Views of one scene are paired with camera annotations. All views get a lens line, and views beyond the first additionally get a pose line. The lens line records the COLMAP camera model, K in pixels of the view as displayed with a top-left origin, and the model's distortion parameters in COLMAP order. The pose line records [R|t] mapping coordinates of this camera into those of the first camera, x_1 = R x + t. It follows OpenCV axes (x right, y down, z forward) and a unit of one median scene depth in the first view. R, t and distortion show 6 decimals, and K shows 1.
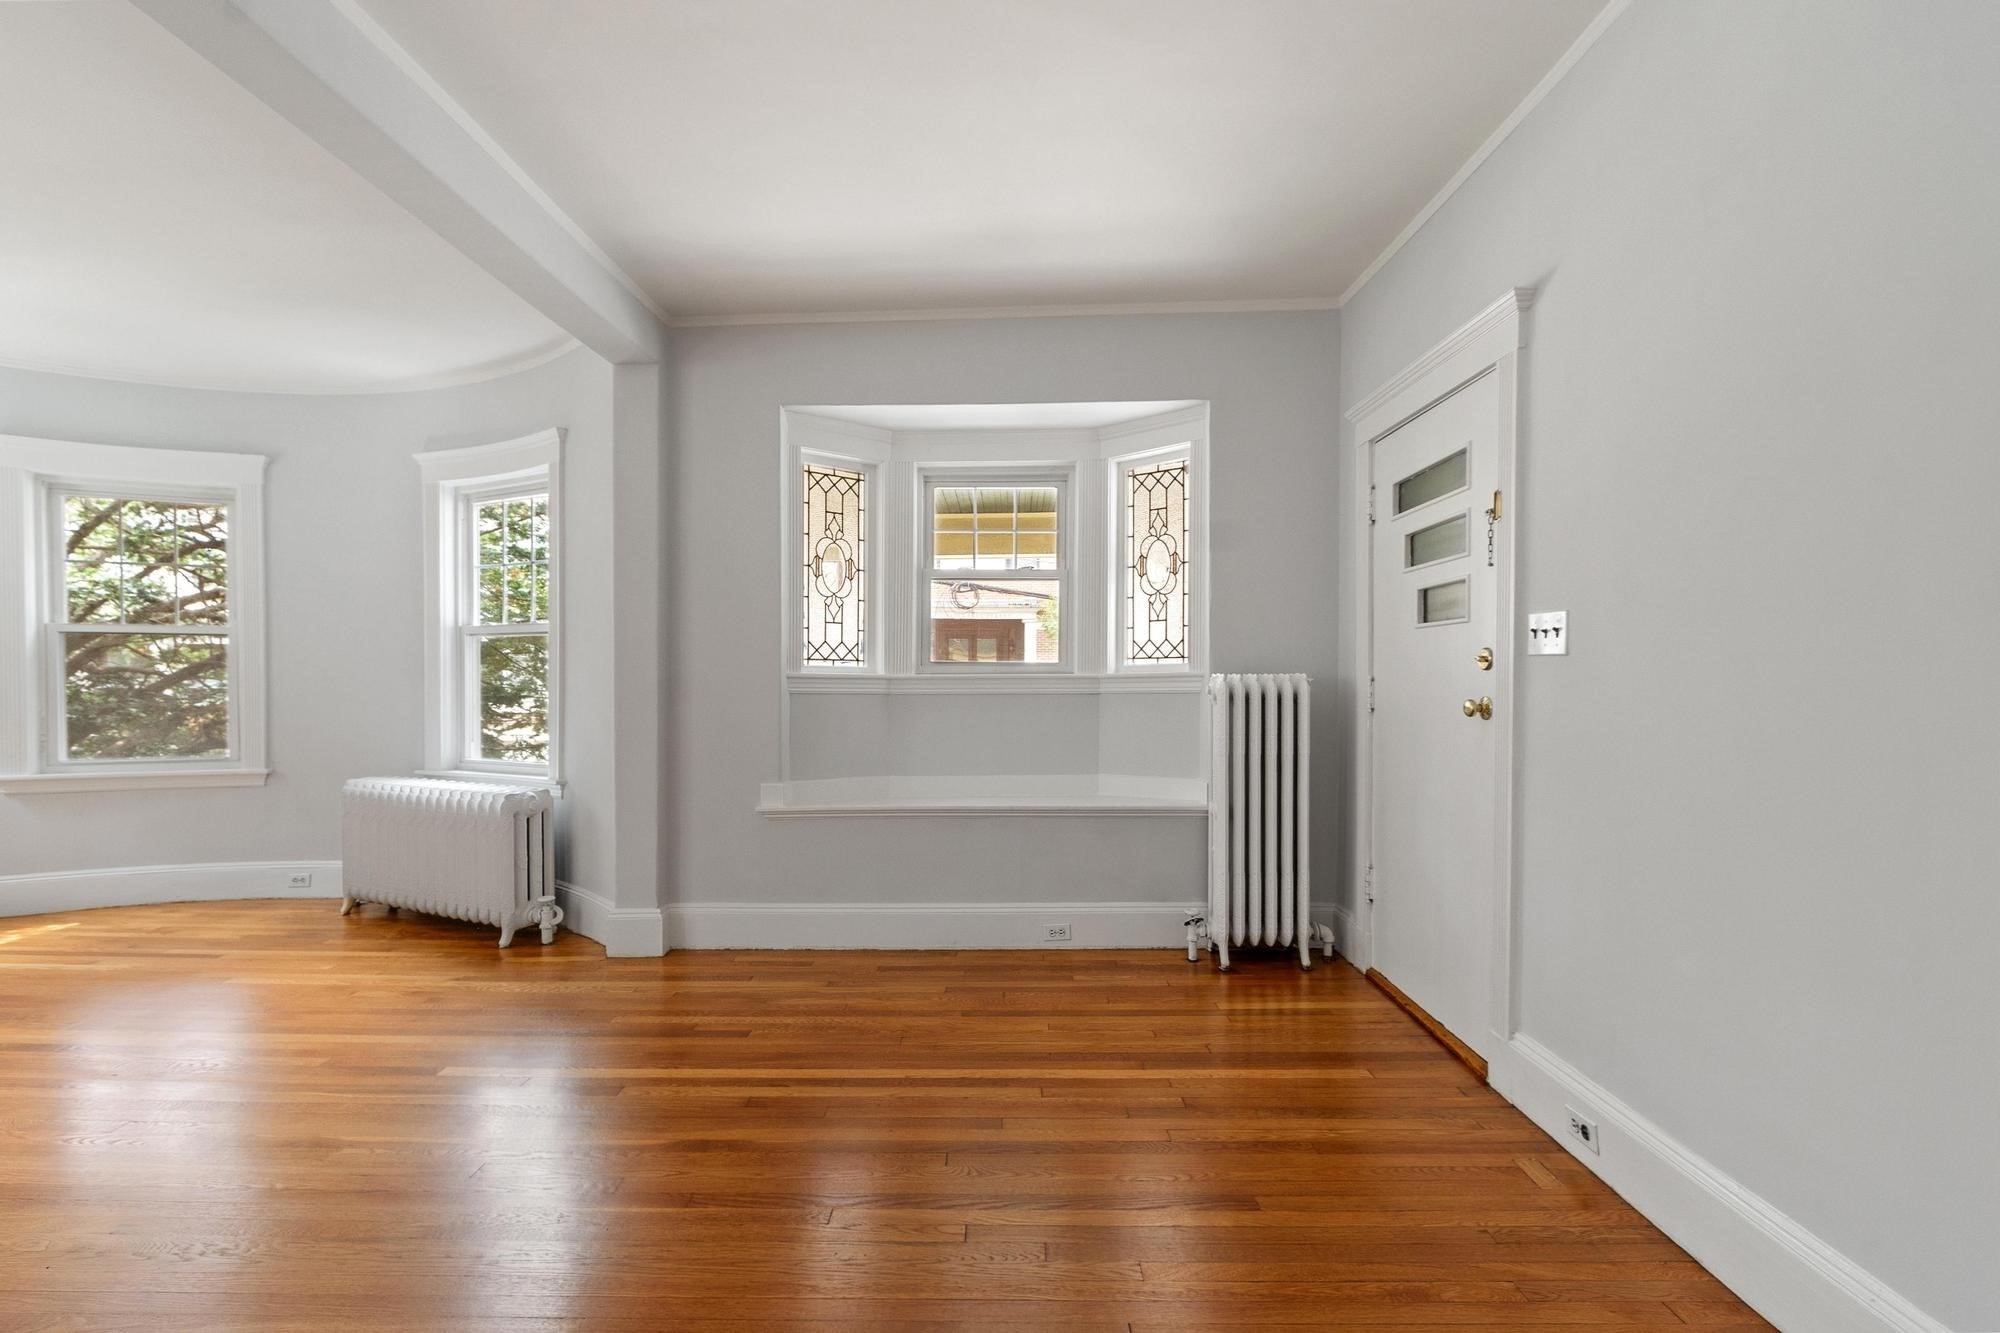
lens RADIAL K [[881.1, 0, 981.1], [0, 881.1, 694.1], [0, 0, 1]] dist [-0.002115, -0.000733]
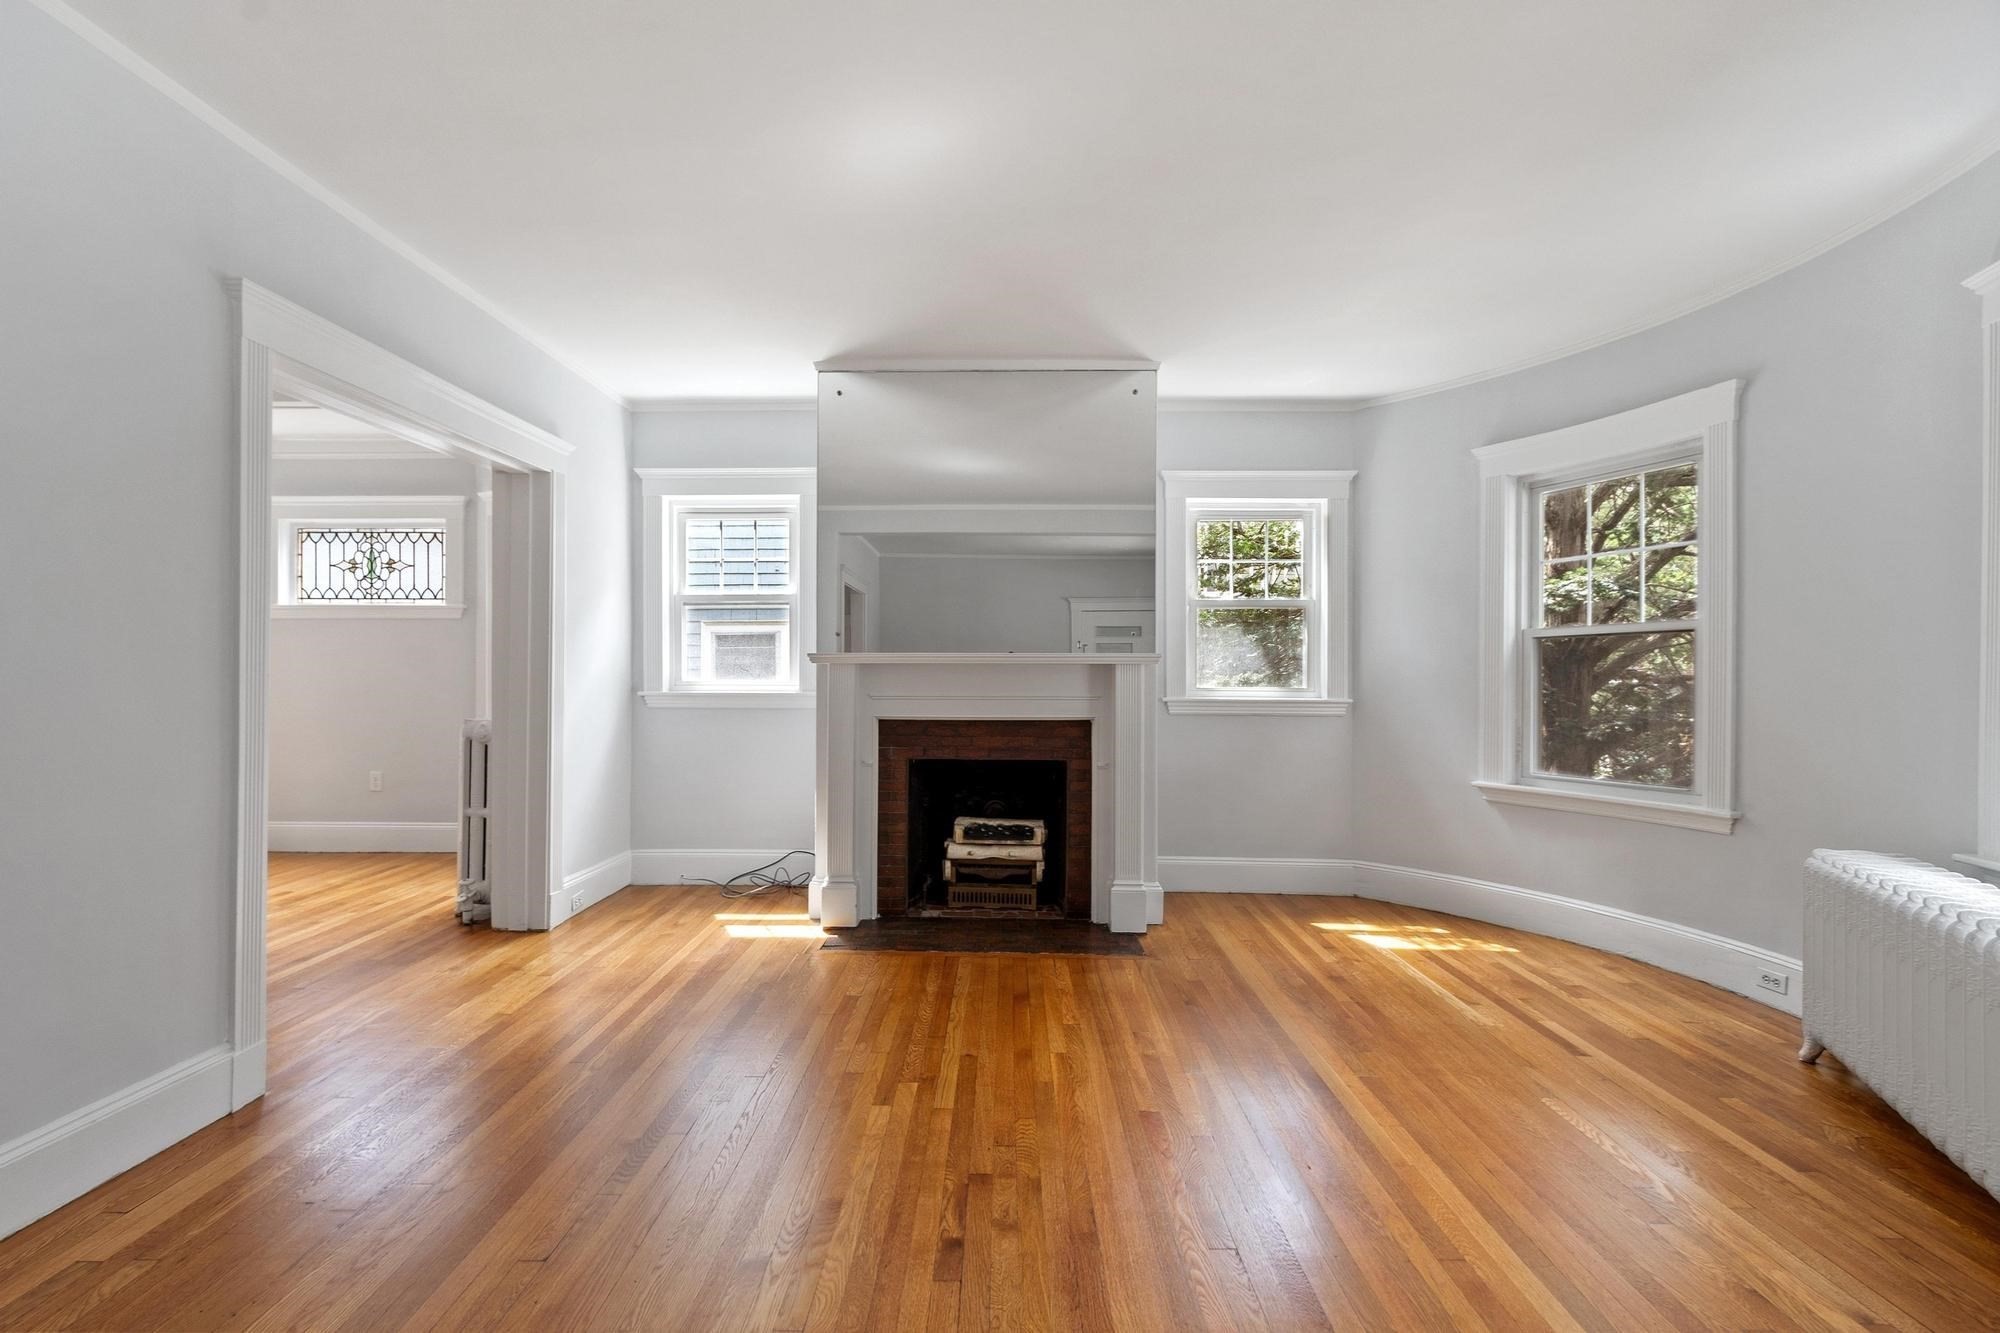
lens RADIAL K [[882.0, 0, 989.5], [0, 882.0, 684.7], [0, 0, 1]] dist [0.002082, -0.000439]
pose [[0.008430, -0.001151, -0.999964, -0.119216], [-0.021669, 0.999764, -0.001333, -0.006908], [0.999730, 0.021680, 0.008403, 0.498504]]
